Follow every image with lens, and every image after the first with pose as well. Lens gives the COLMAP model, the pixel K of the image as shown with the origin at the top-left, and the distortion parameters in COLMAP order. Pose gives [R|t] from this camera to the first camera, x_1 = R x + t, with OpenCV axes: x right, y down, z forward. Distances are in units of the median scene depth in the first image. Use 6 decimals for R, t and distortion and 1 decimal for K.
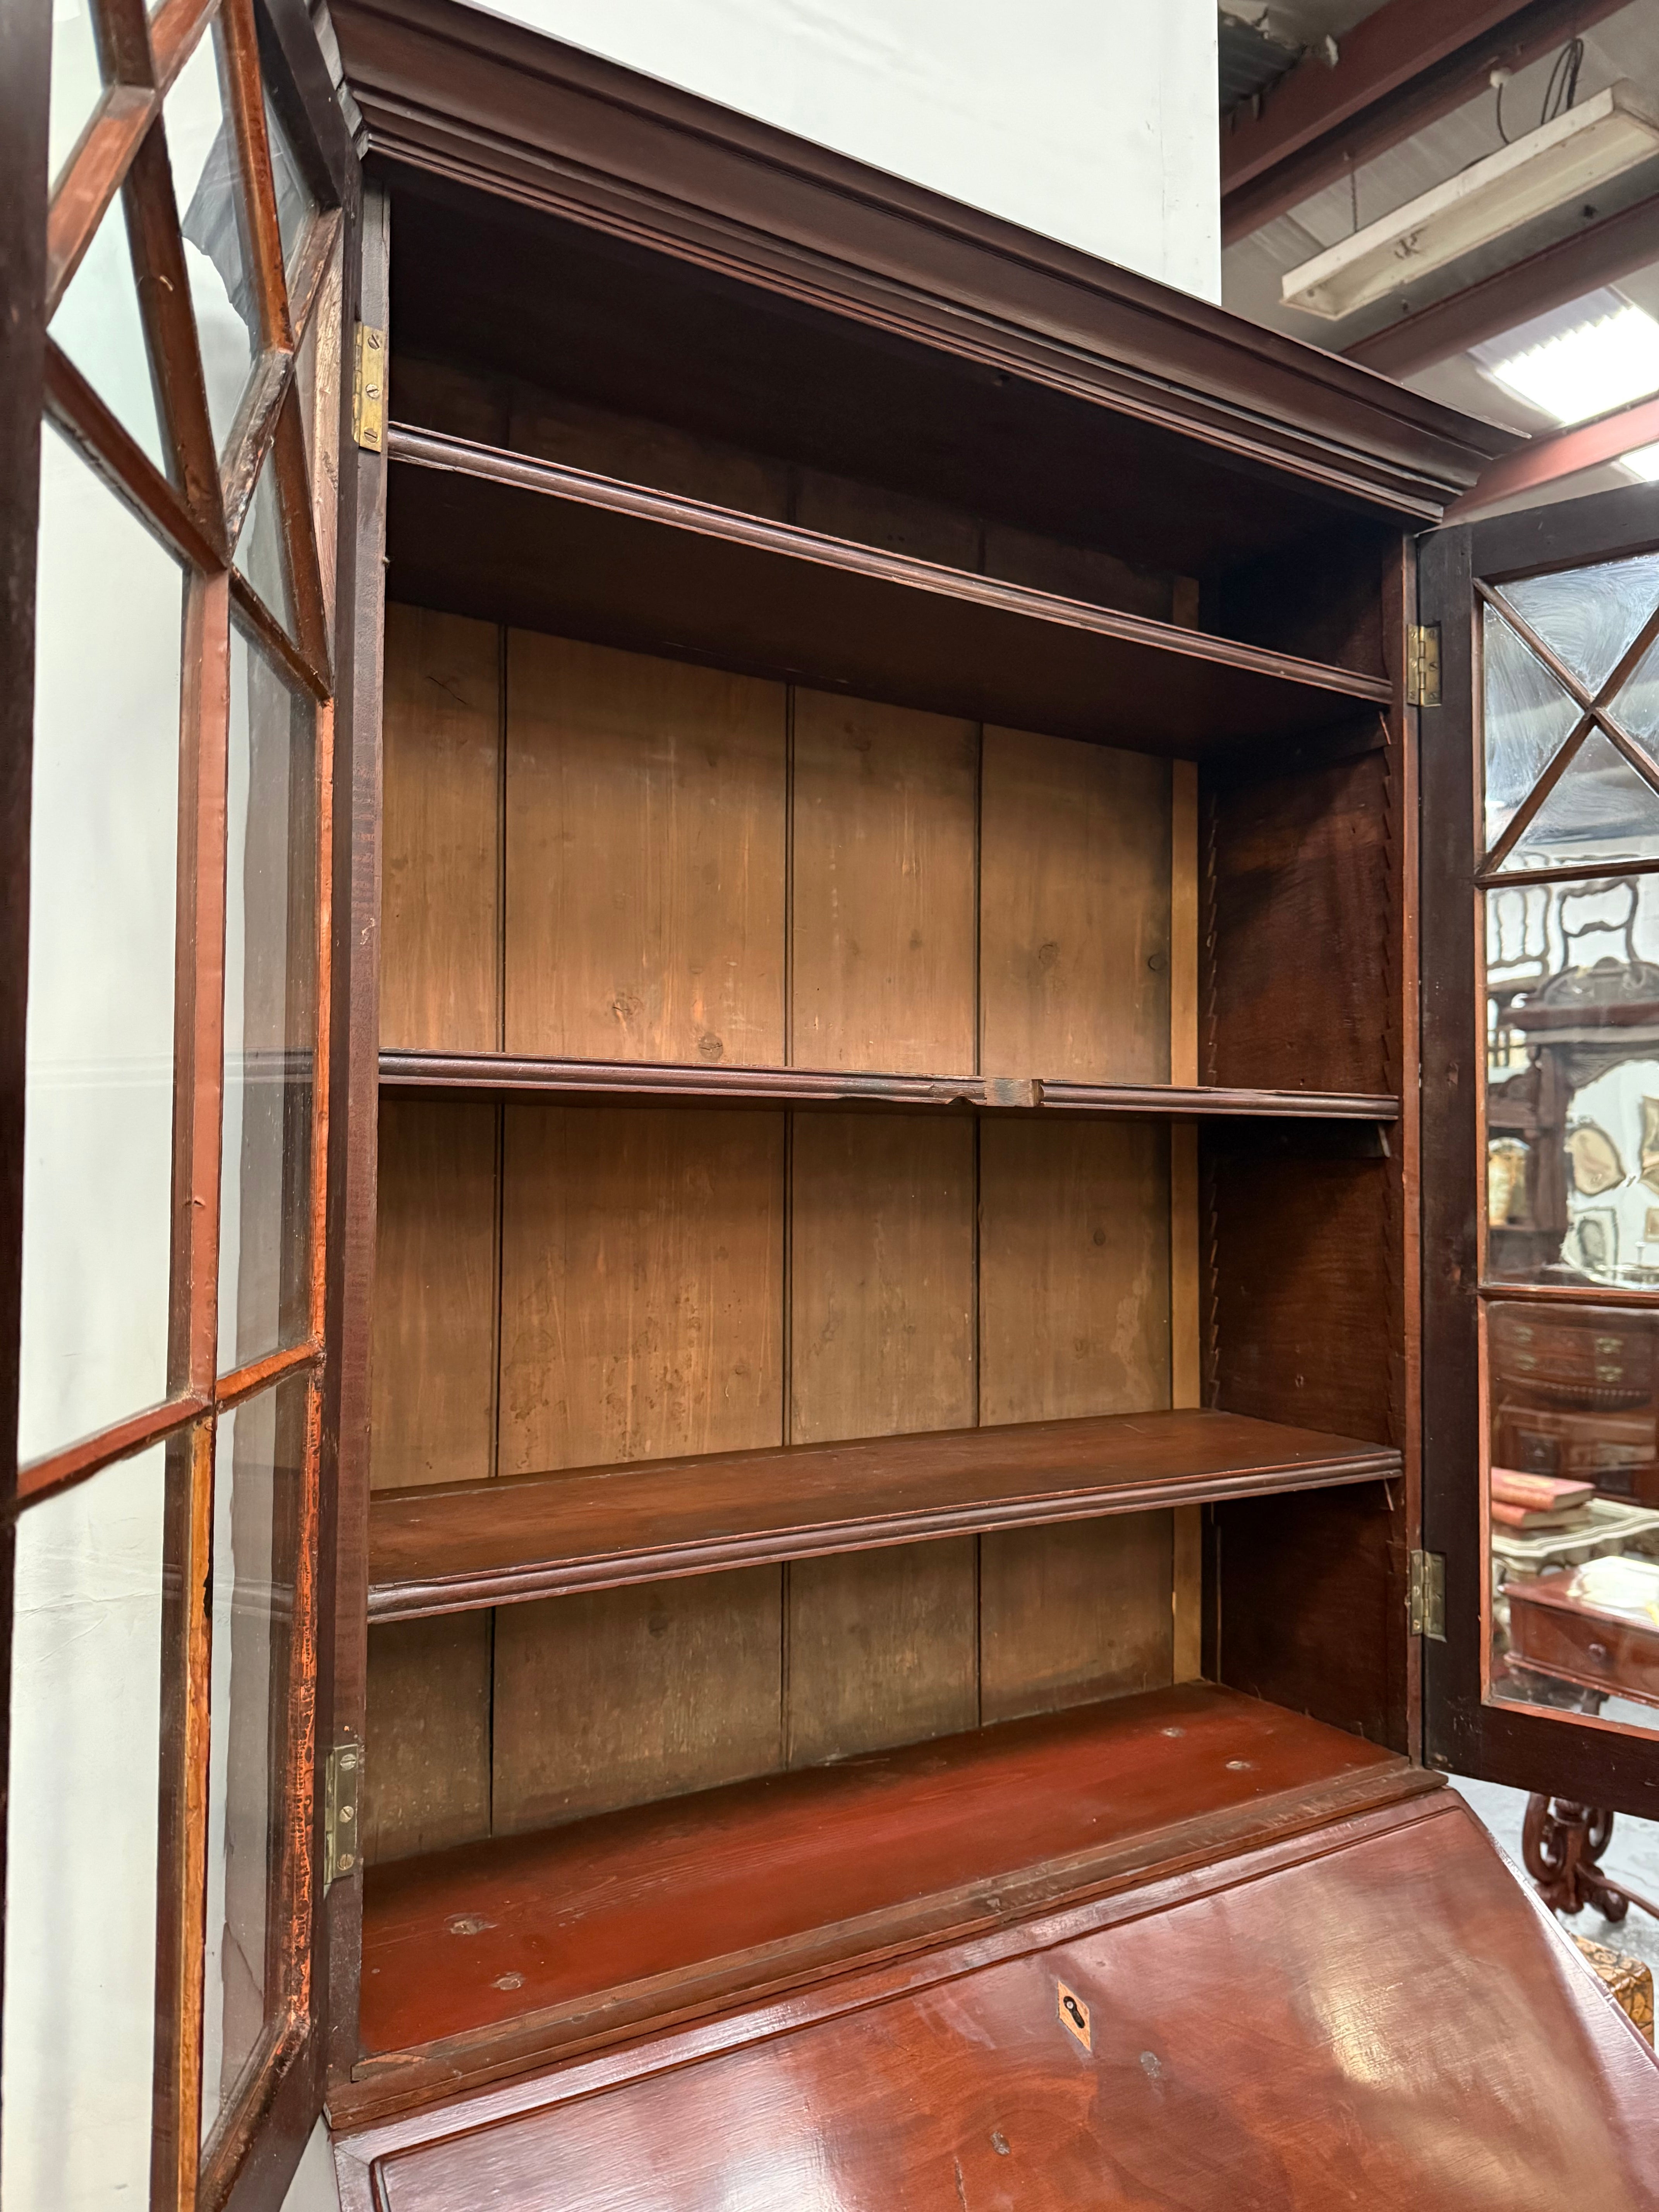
lens RADIAL K [[1561.7, 0, 771.2], [0, 1561.7, 1110.6], [0, 0, 1]] dist [0.006085, 0.002776]
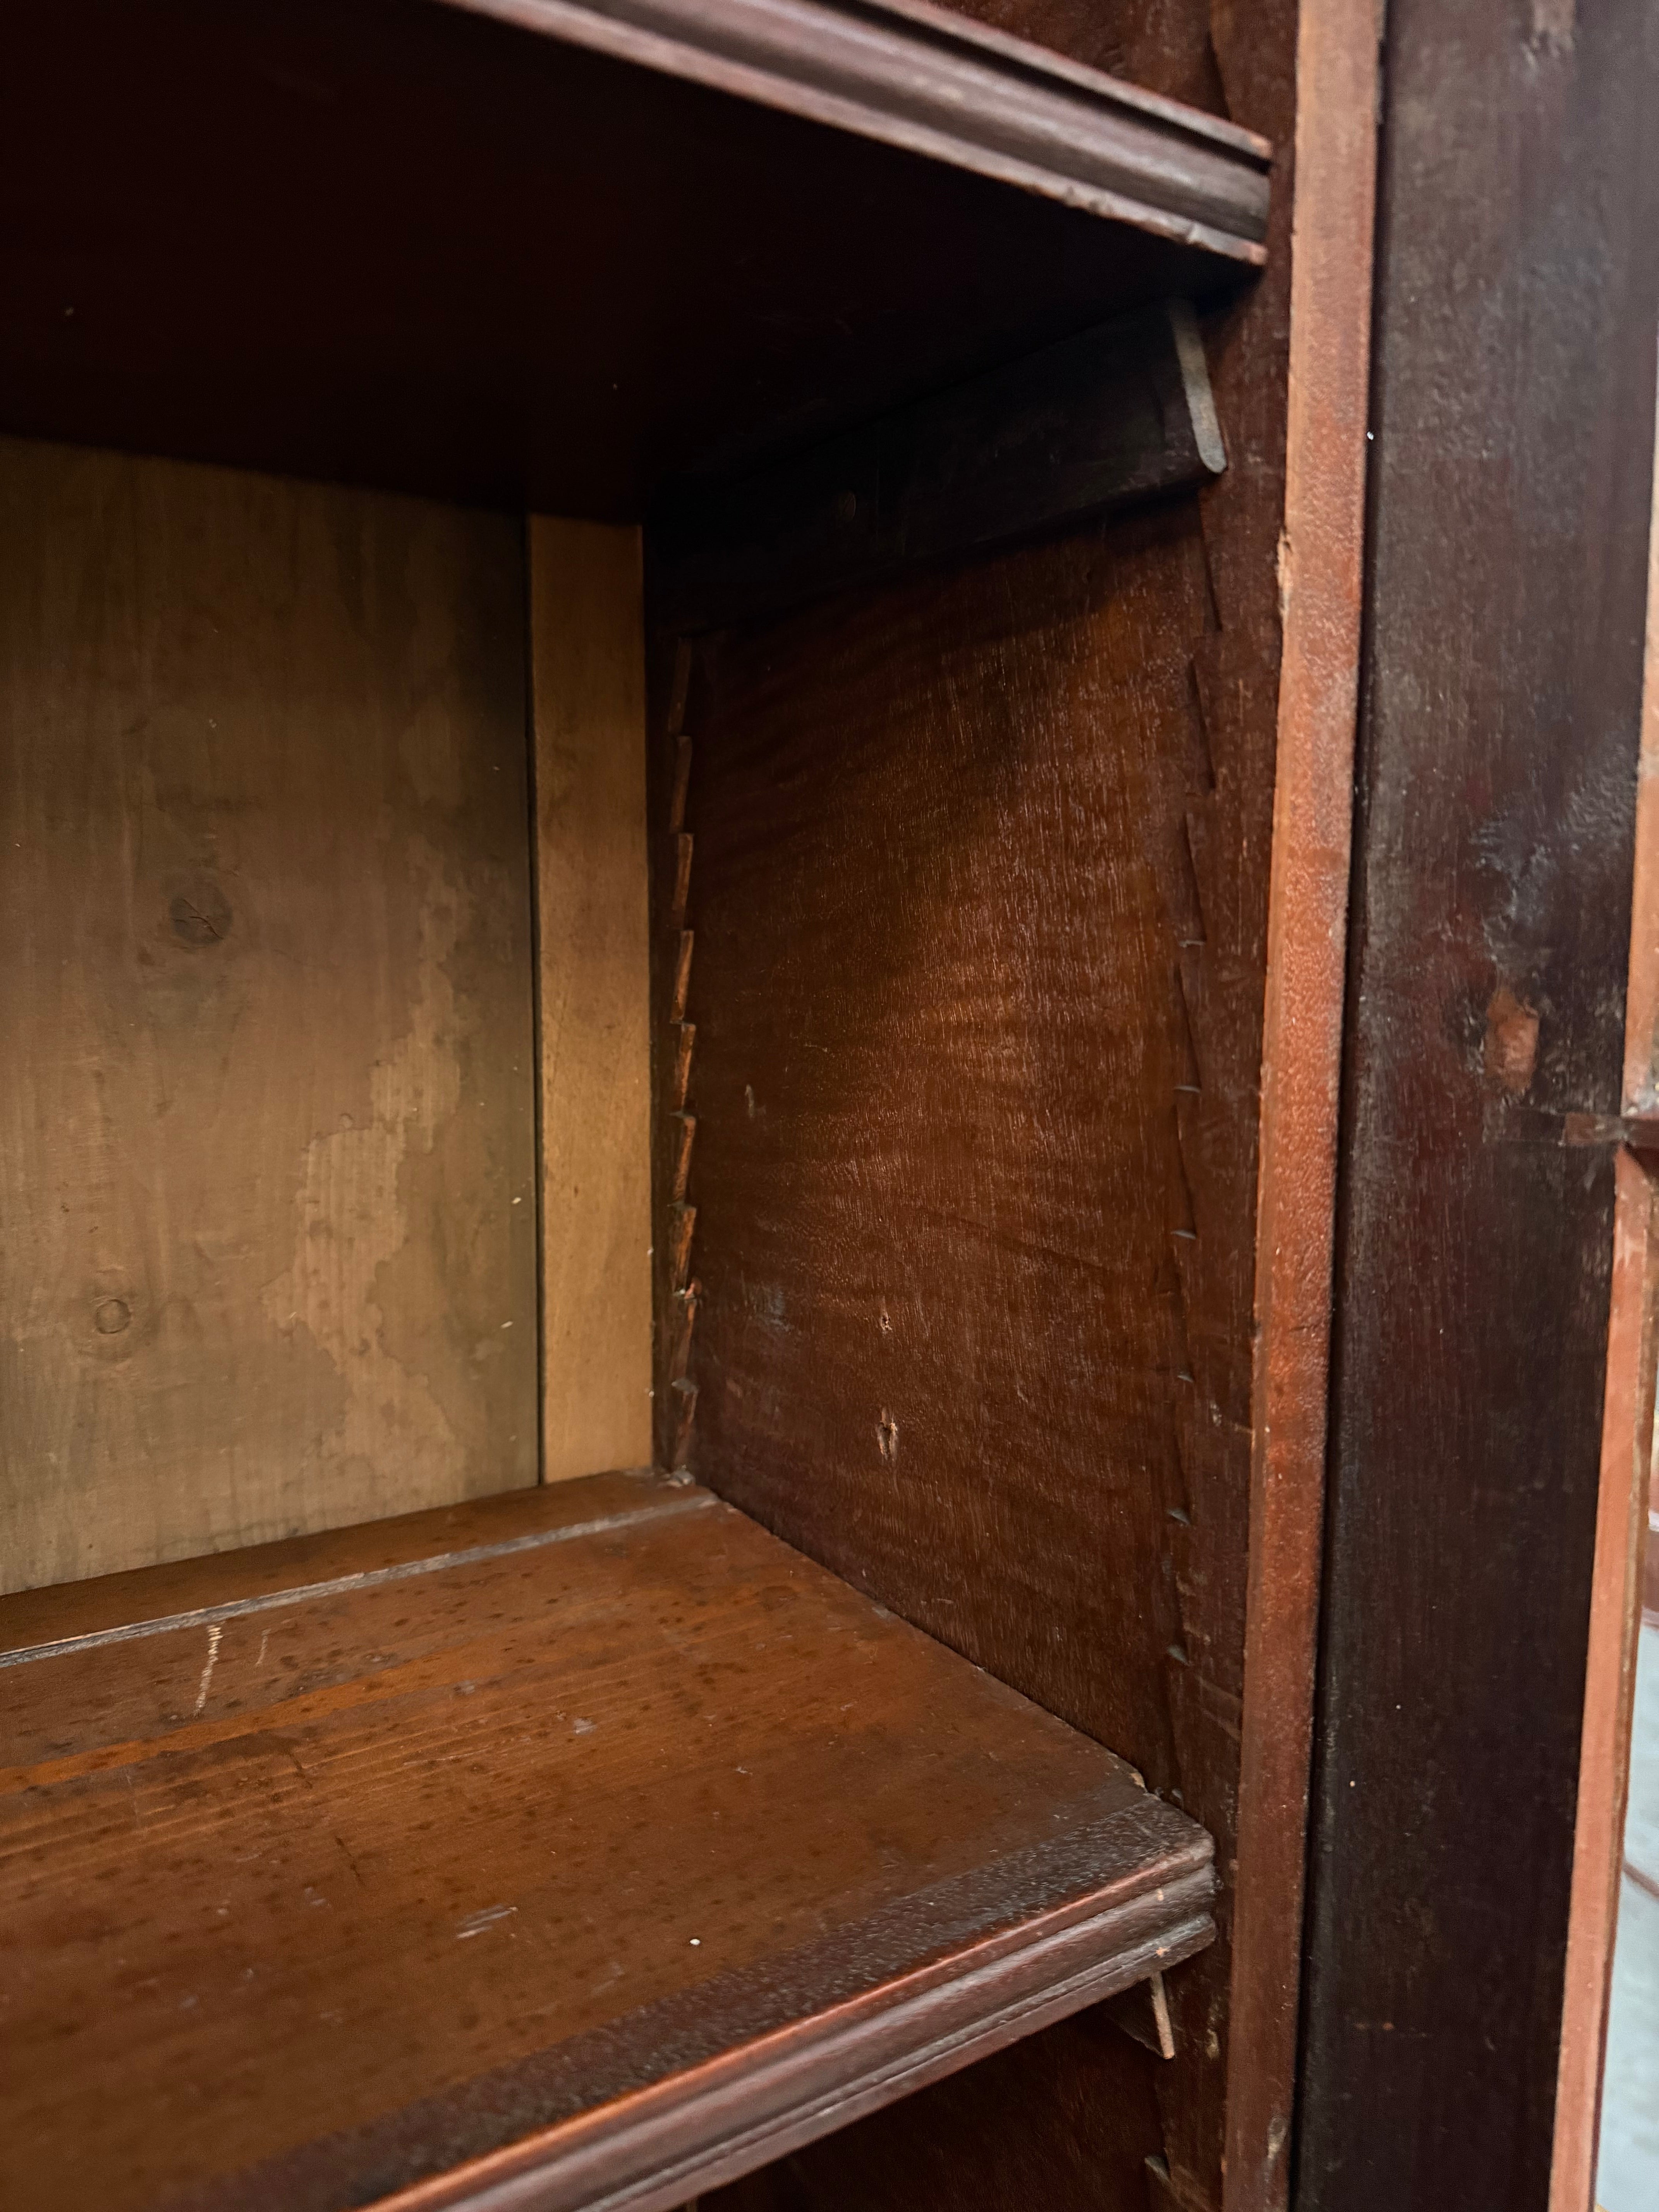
lens RADIAL K [[1516.4, 0, 823.9], [0, 1516.4, 1113.2], [0, 0, 1]] dist [0.129724, -0.216416]
pose [[0.999329, -0.015338, 0.033258, 0.329546], [0.009673, 0.986370, 0.164259, 0.076945], [-0.035324, -0.163828, 0.985856, 0.775410]]
